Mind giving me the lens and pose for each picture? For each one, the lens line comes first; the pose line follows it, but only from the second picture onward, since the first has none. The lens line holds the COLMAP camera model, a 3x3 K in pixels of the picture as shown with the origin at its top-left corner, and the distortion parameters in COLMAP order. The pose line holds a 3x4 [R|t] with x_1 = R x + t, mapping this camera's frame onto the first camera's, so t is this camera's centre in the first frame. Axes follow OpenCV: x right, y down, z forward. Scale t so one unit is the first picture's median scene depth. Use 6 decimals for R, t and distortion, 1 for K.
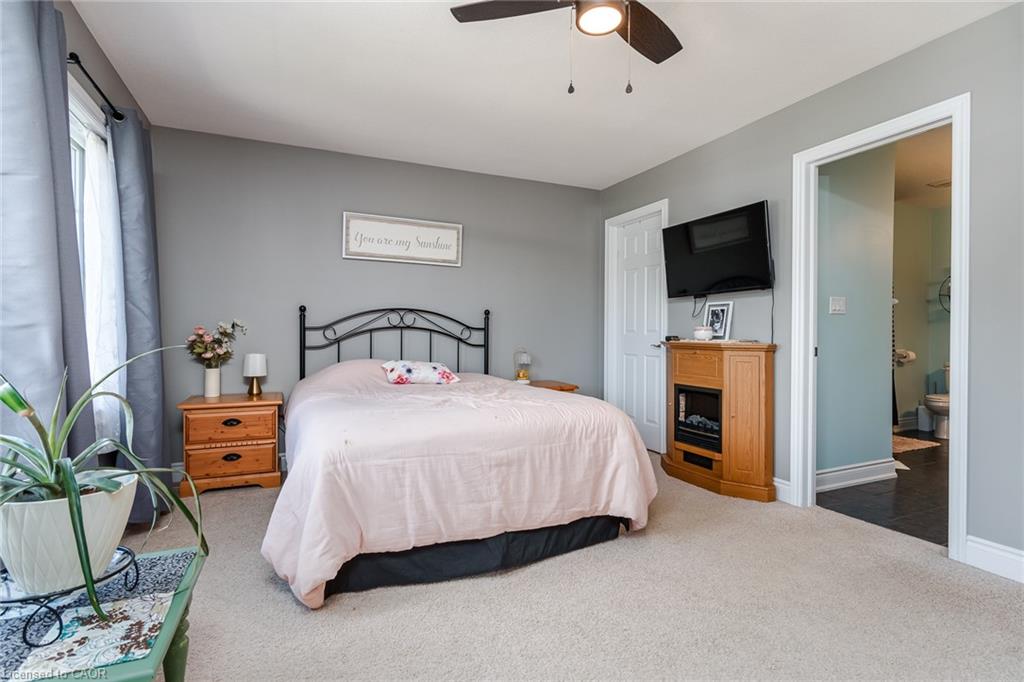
lens RADIAL K [[493.1, 0, 512.6], [0, 493.1, 339.8], [0, 0, 1]] dist [0.000225, 0.000171]
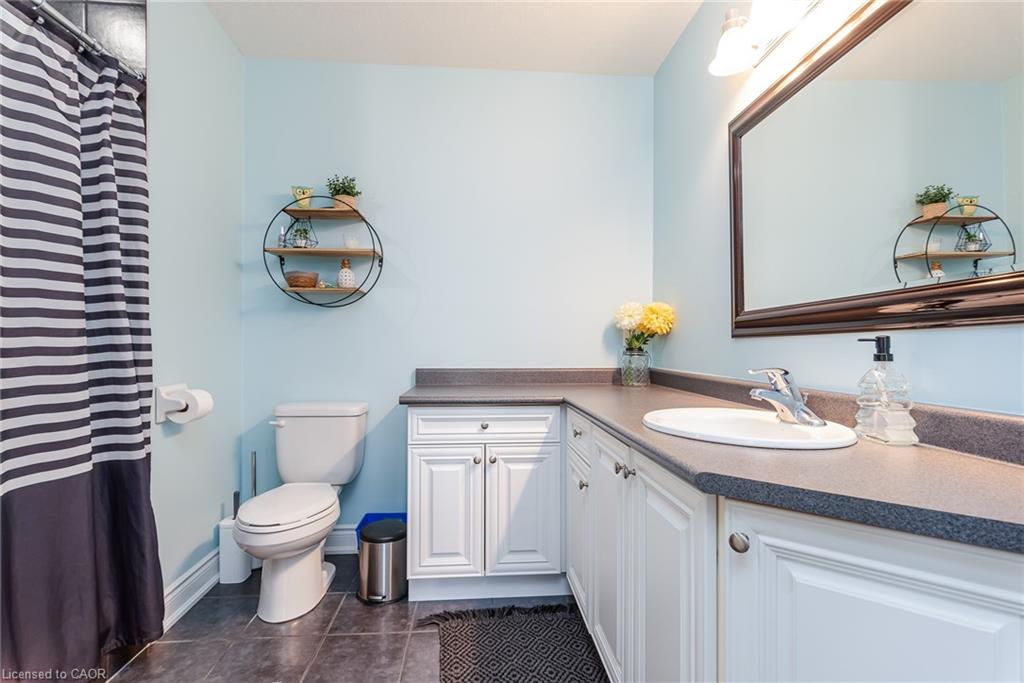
lens RADIAL K [[493.1, 0, 511.7], [0, 493.1, 344.3], [0, 0, 1]] dist [0.000225, 0.000171]
pose [[0.352546, 0.002550, 0.935791, 0.531957], [0.010073, 0.999928, -0.006519, -0.006563], [-0.935740, 0.011724, 0.352495, 0.636057]]
